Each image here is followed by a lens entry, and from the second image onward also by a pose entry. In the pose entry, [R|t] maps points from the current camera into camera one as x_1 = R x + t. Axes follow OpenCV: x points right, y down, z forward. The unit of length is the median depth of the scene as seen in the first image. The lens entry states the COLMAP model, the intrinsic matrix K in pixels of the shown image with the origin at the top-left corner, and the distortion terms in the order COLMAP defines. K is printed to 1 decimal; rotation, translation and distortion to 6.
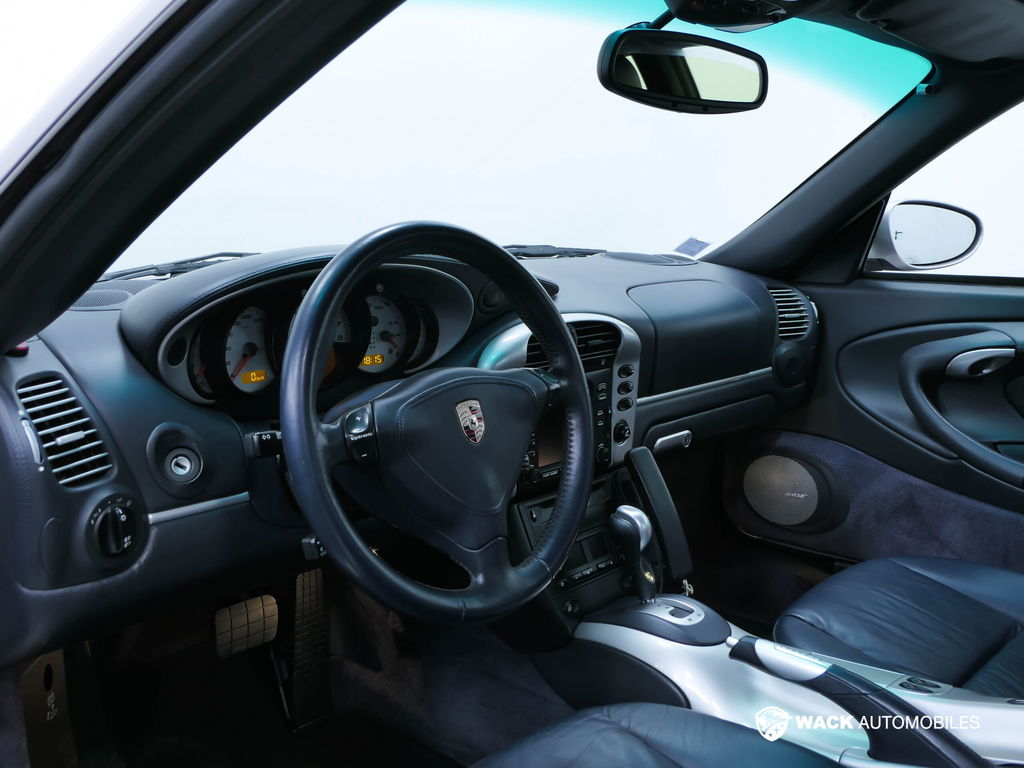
lens RADIAL K [[995.2, 0, 512.0], [0, 995.2, 384.0], [0, 0, 1]] dist [0.004471, -0.007624]
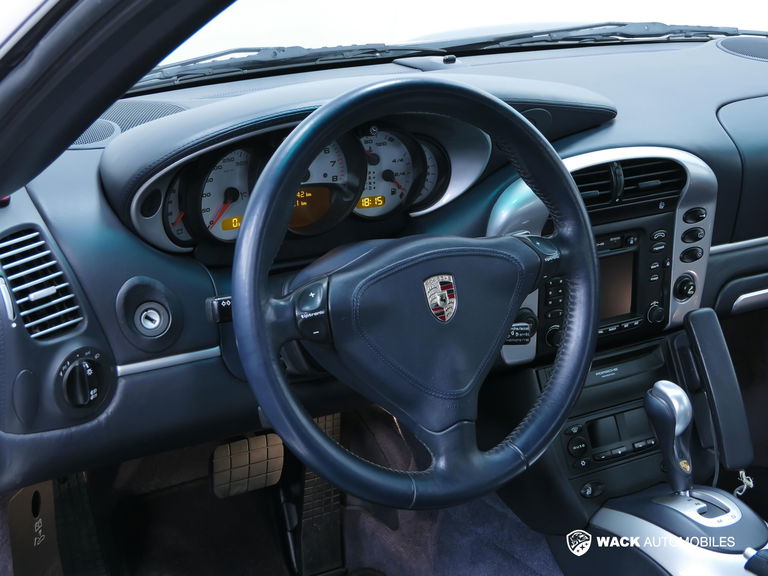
lens RADIAL K [[1418.8, 0, 384.0], [0, 1418.8, 288.0], [0, 0, 1]] dist [-0.047484, 0.101830]
pose [[0.968918, 0.079431, -0.234285, 0.205675], [-0.048760, 0.989792, 0.133922, -0.138815], [0.242531, -0.118336, 0.962899, -0.278228]]
